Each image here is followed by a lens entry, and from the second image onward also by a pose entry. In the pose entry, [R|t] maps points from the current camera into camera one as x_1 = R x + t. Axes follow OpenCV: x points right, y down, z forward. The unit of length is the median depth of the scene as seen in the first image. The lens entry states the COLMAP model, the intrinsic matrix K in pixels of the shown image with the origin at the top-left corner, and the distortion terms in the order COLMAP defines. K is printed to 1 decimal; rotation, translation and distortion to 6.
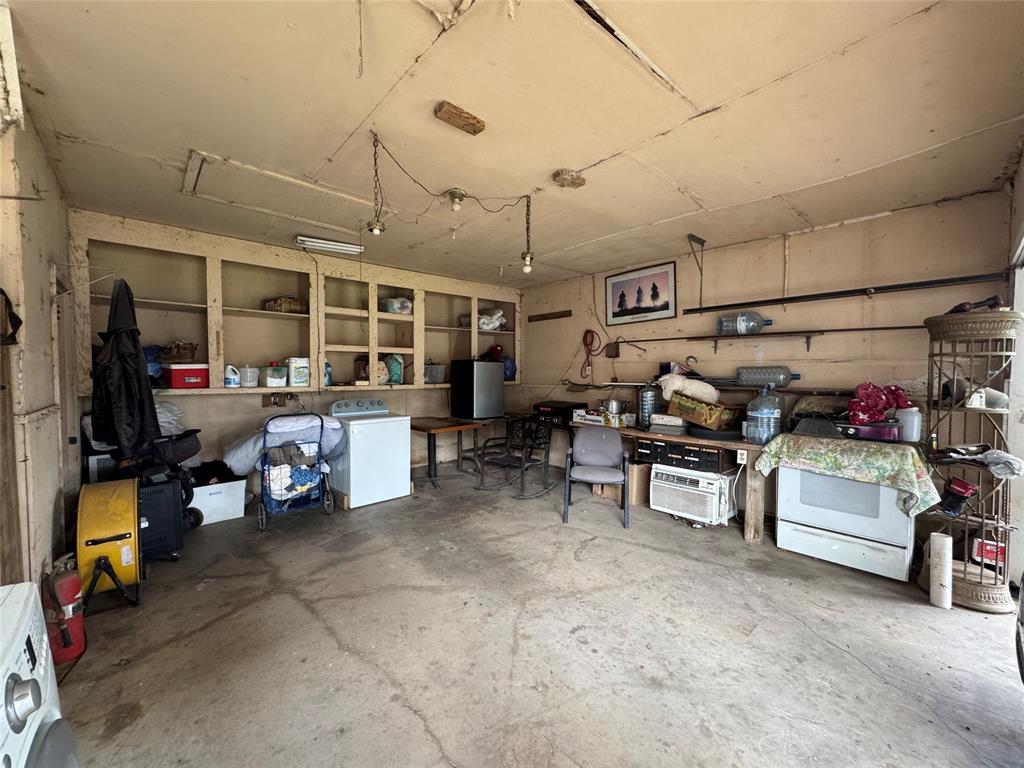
lens RADIAL K [[410.3, 0, 511.5], [0, 410.3, 383.8], [0, 0, 1]] dist [-0.003826, 0.000135]
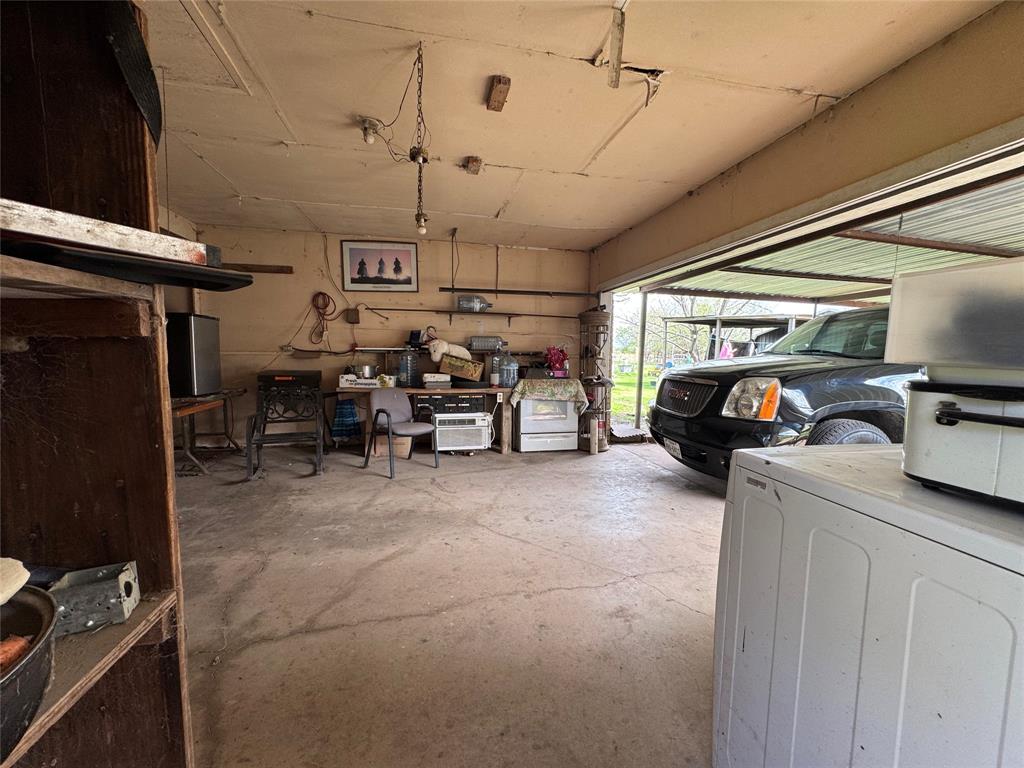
lens RADIAL K [[410.3, 0, 513.7], [0, 410.3, 382.7], [0, 0, 1]] dist [-0.003826, 0.000135]
pose [[0.501751, -0.058028, 0.863064, -0.604342], [0.013564, 0.998152, 0.059225, 0.037675], [-0.864906, -0.018010, 0.501611, 0.212229]]
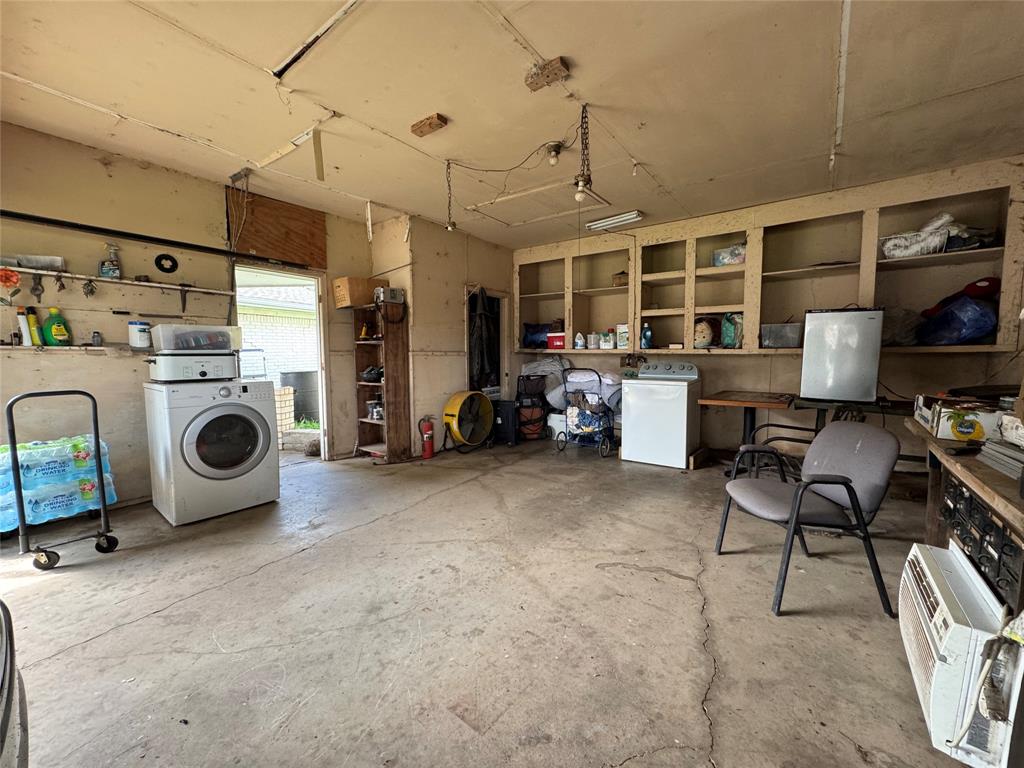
lens RADIAL K [[410.3, 0, 512.4], [0, 410.3, 384.2], [0, 0, 1]] dist [-0.003826, 0.000135]
pose [[0.180235, 0.074825, -0.980773, 0.683699], [-0.028468, 0.997082, 0.070838, 0.038637], [0.983212, 0.015153, 0.181839, 0.564509]]
